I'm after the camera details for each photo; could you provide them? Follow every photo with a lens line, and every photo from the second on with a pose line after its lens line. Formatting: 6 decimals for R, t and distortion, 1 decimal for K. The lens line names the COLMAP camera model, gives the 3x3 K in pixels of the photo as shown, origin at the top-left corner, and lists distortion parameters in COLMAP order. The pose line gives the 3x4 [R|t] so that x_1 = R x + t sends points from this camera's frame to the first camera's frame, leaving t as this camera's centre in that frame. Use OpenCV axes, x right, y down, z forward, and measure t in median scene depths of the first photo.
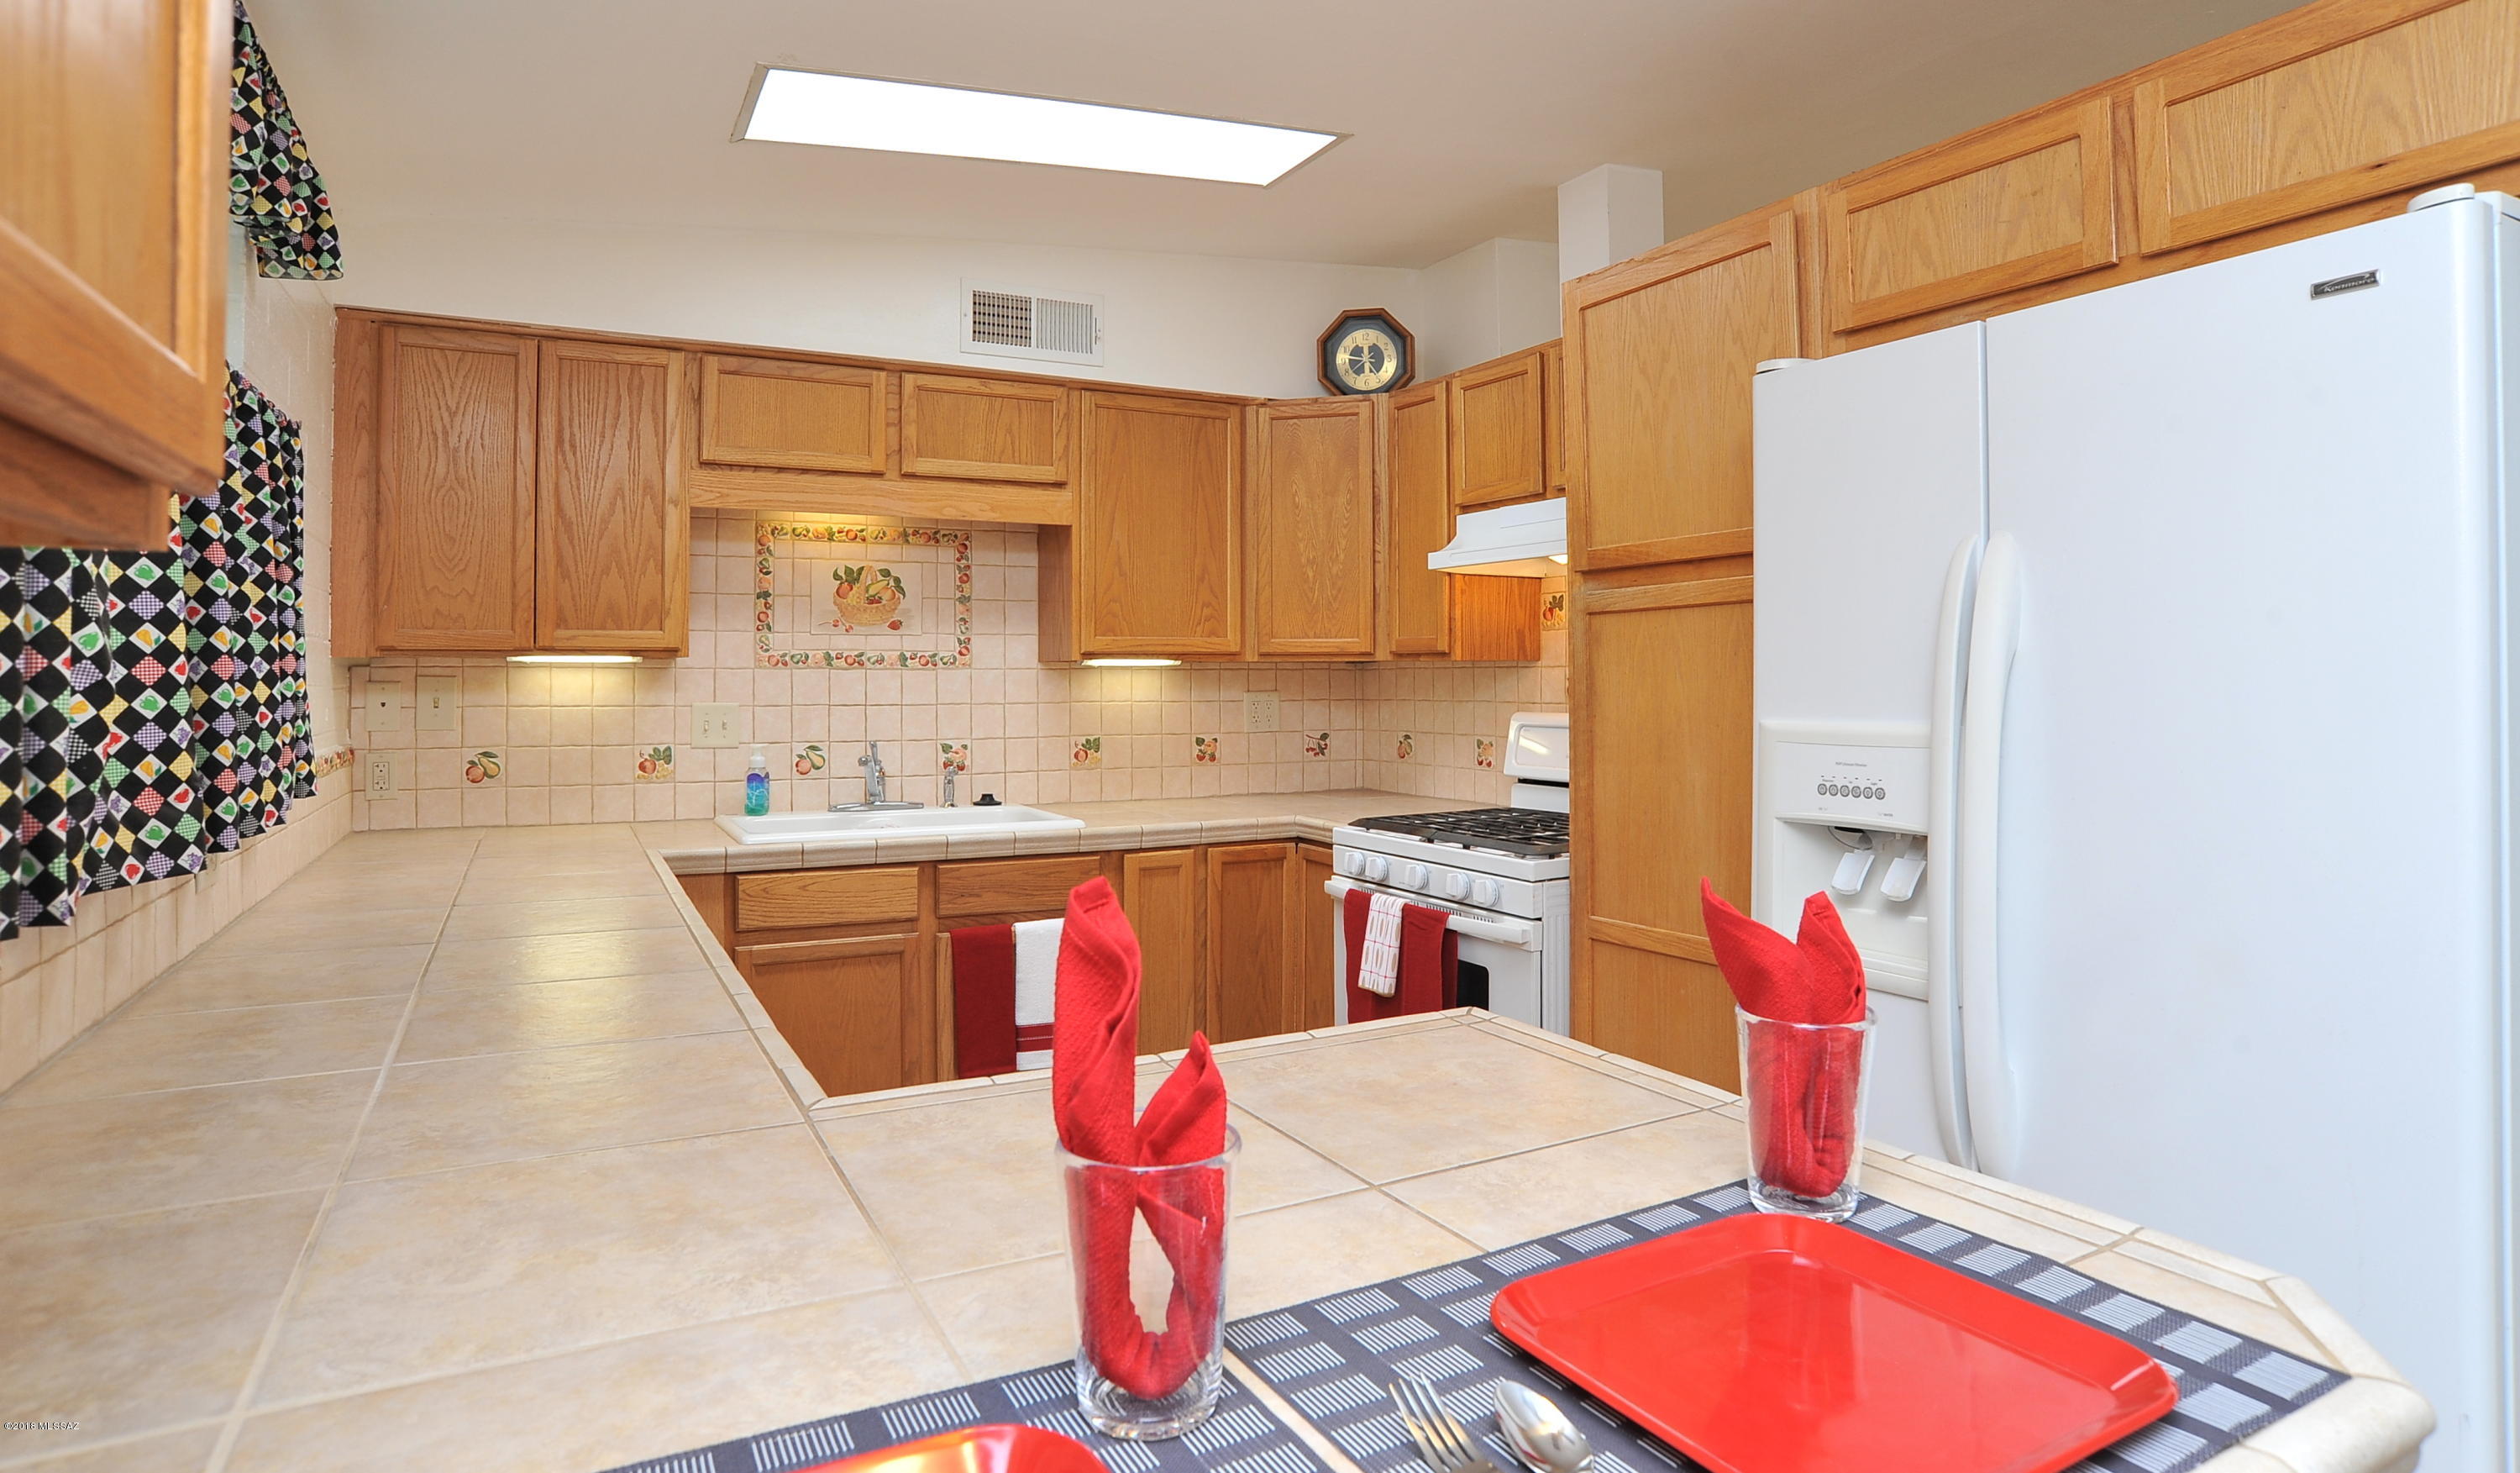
lens RADIAL K [[1346.6, 0, 1249.1], [0, 1346.6, 664.7], [0, 0, 1]] dist [-0.112493, 0.056536]
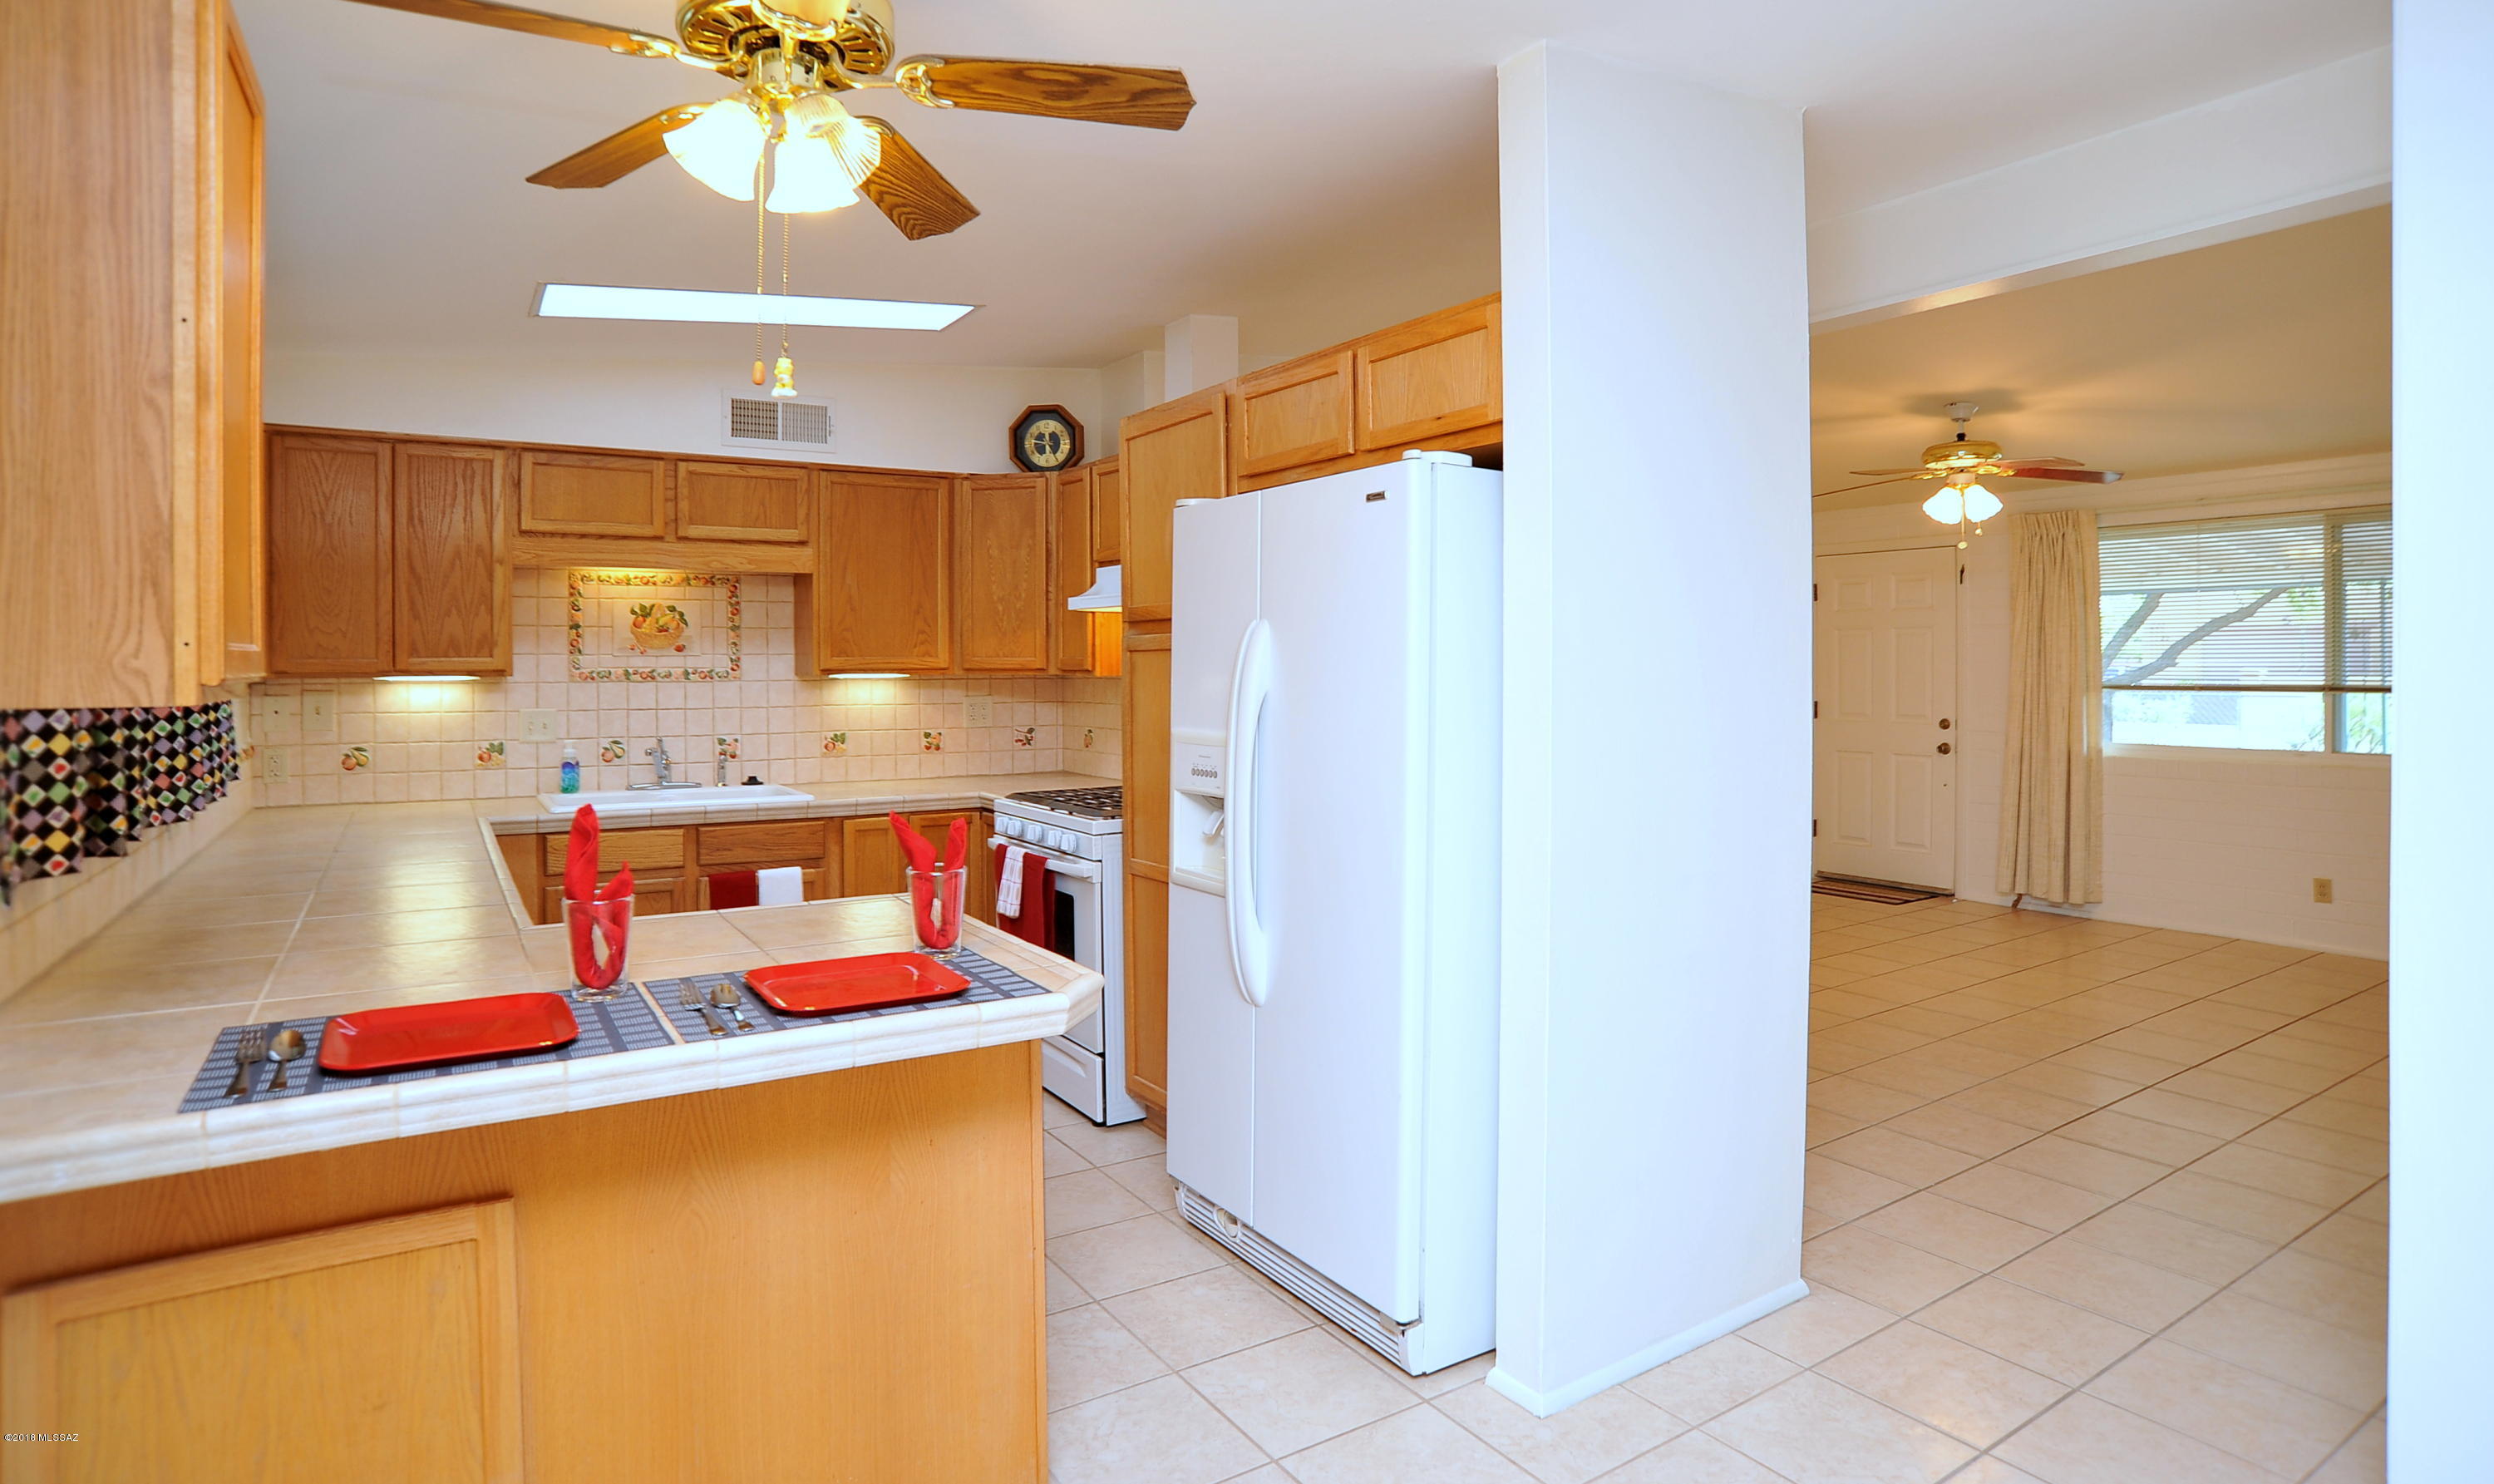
lens RADIAL K [[1323.5, 0, 1241.0], [0, 1323.5, 681.7], [0, 0, 1]] dist [-0.103459, 0.050393]
pose [[0.997174, -0.000772, 0.075116, 0.204932], [-0.001032, 0.999712, 0.023981, -0.030412], [-0.075113, -0.023991, 0.996886, -0.343087]]
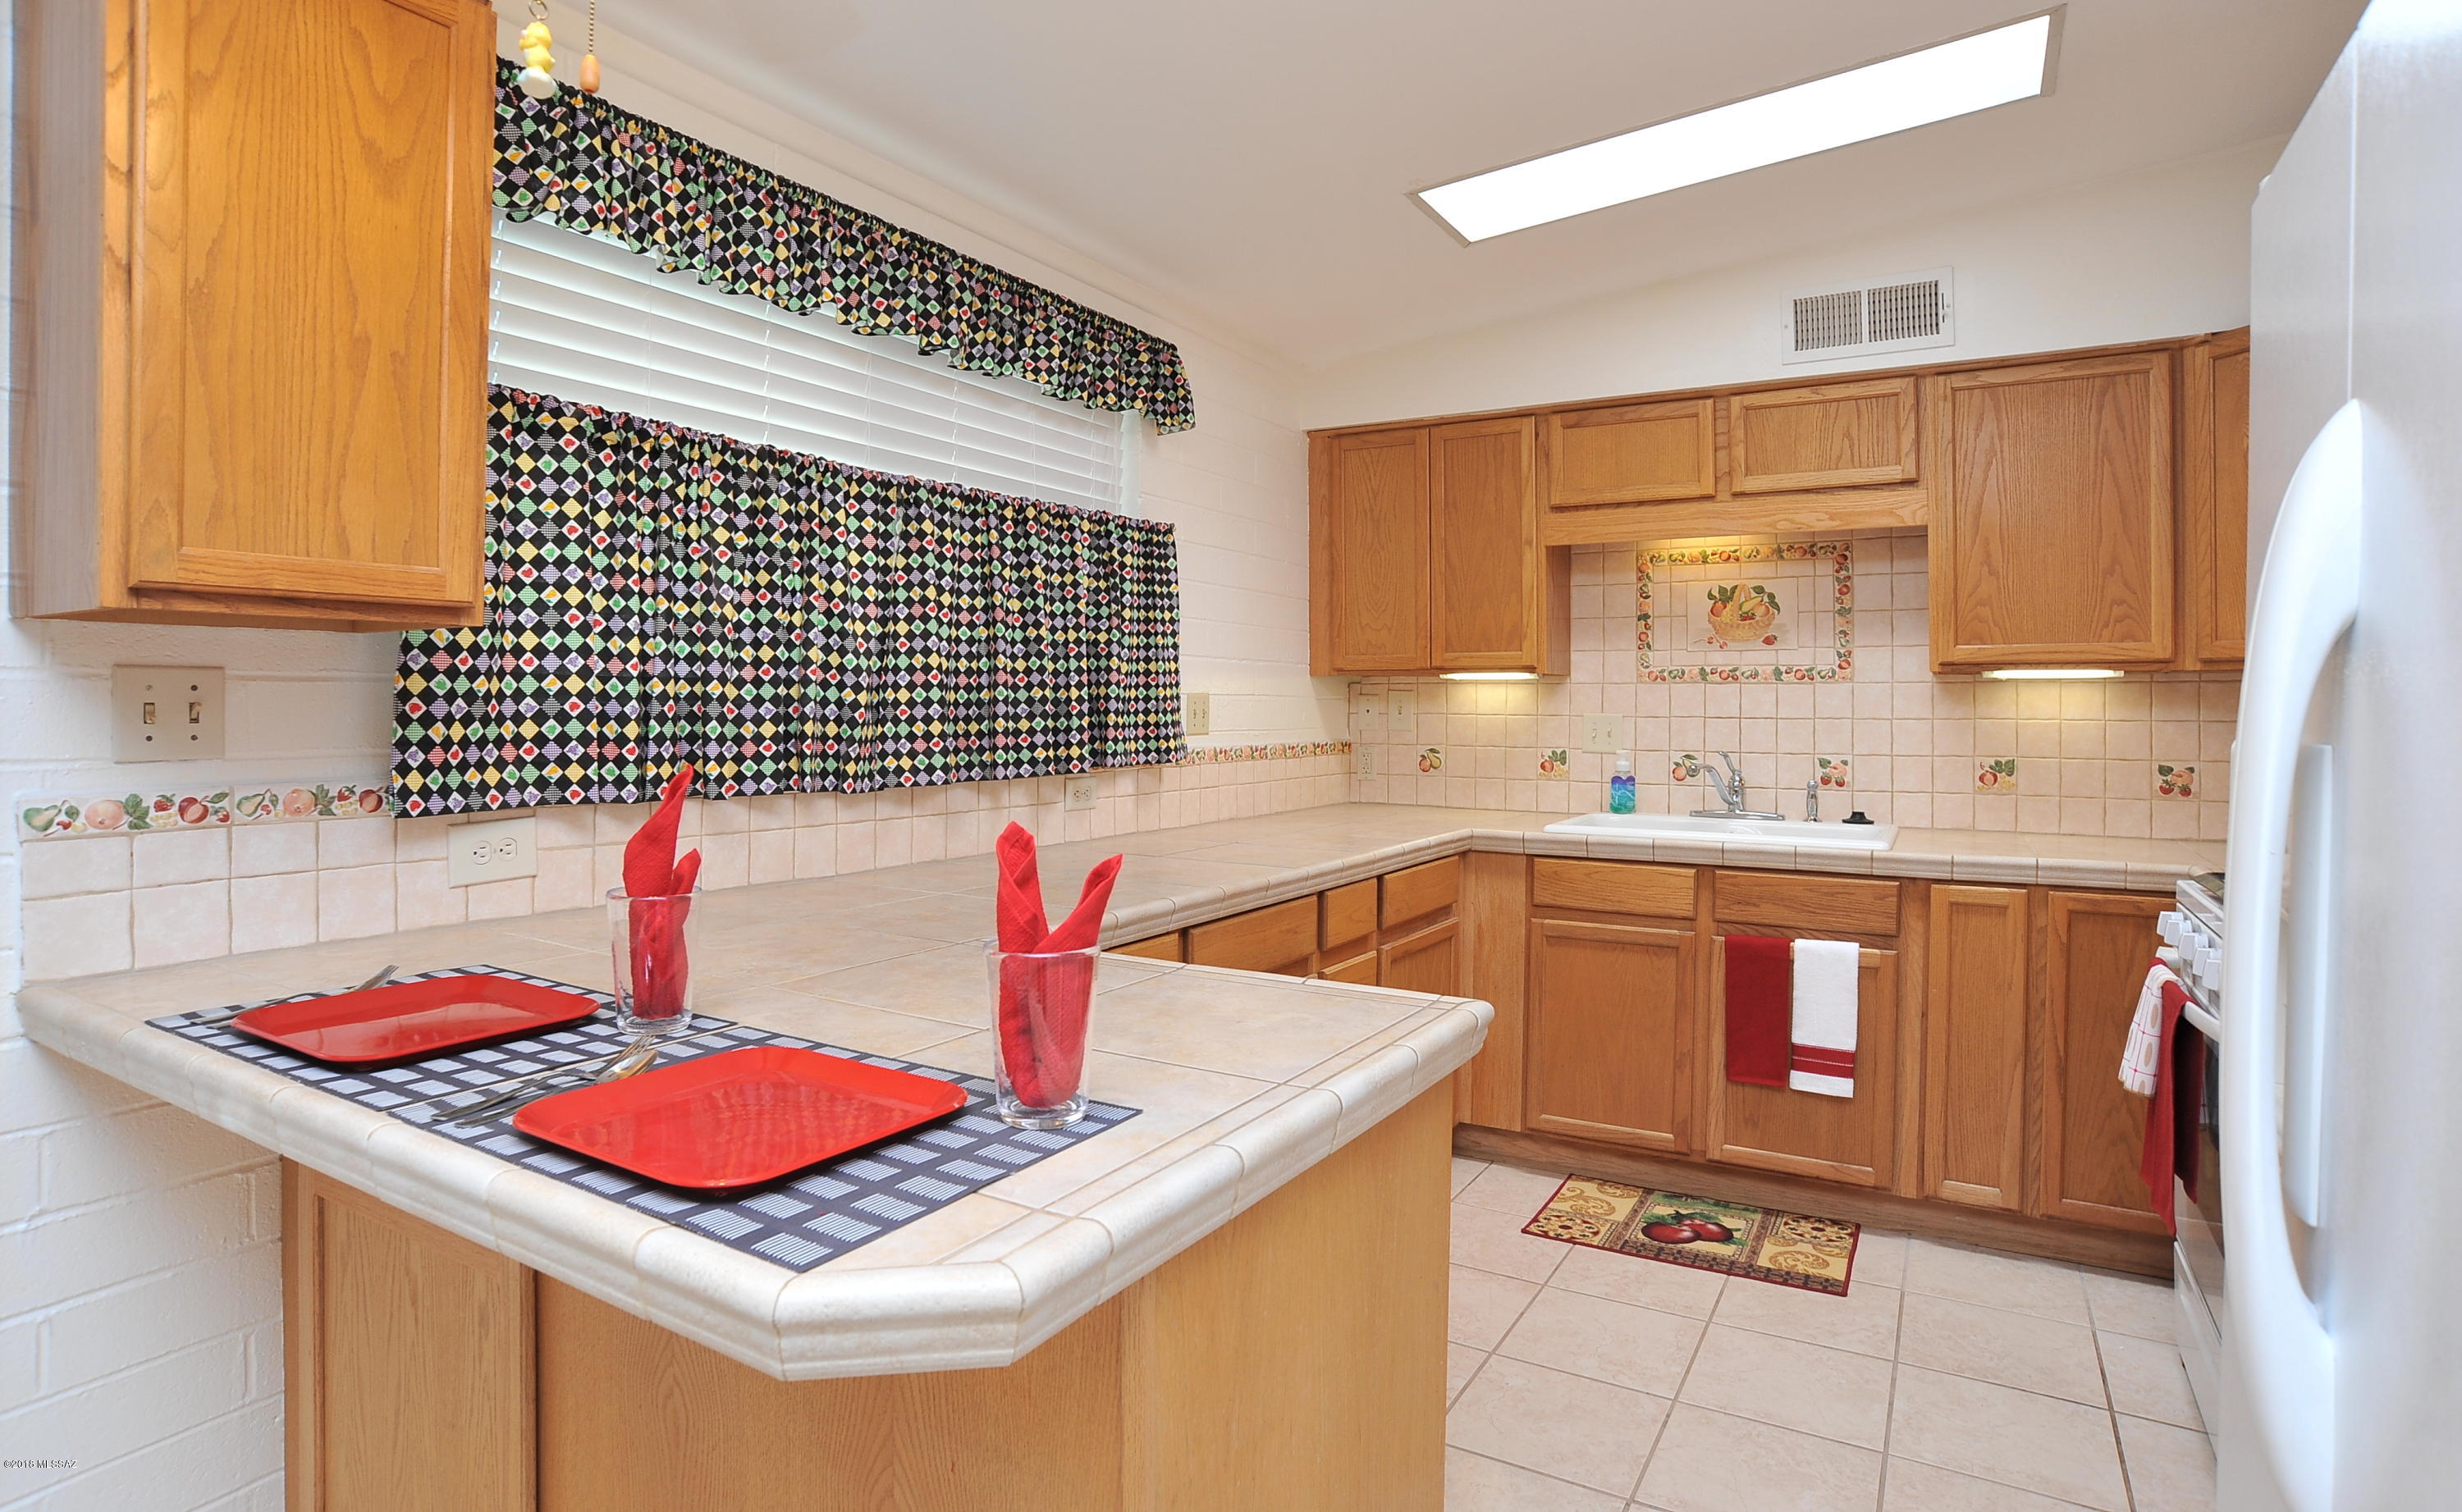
lens RADIAL K [[1285.2, 0, 1179.9], [0, 1285.2, 698.0], [0, 0, 1]] dist [-0.108313, 0.052446]
pose [[0.488804, 0.000652, -0.872393, 0.383824], [0.003091, 0.999992, 0.002480, 0.011816], [0.872388, -0.003909, 0.488798, 0.147024]]
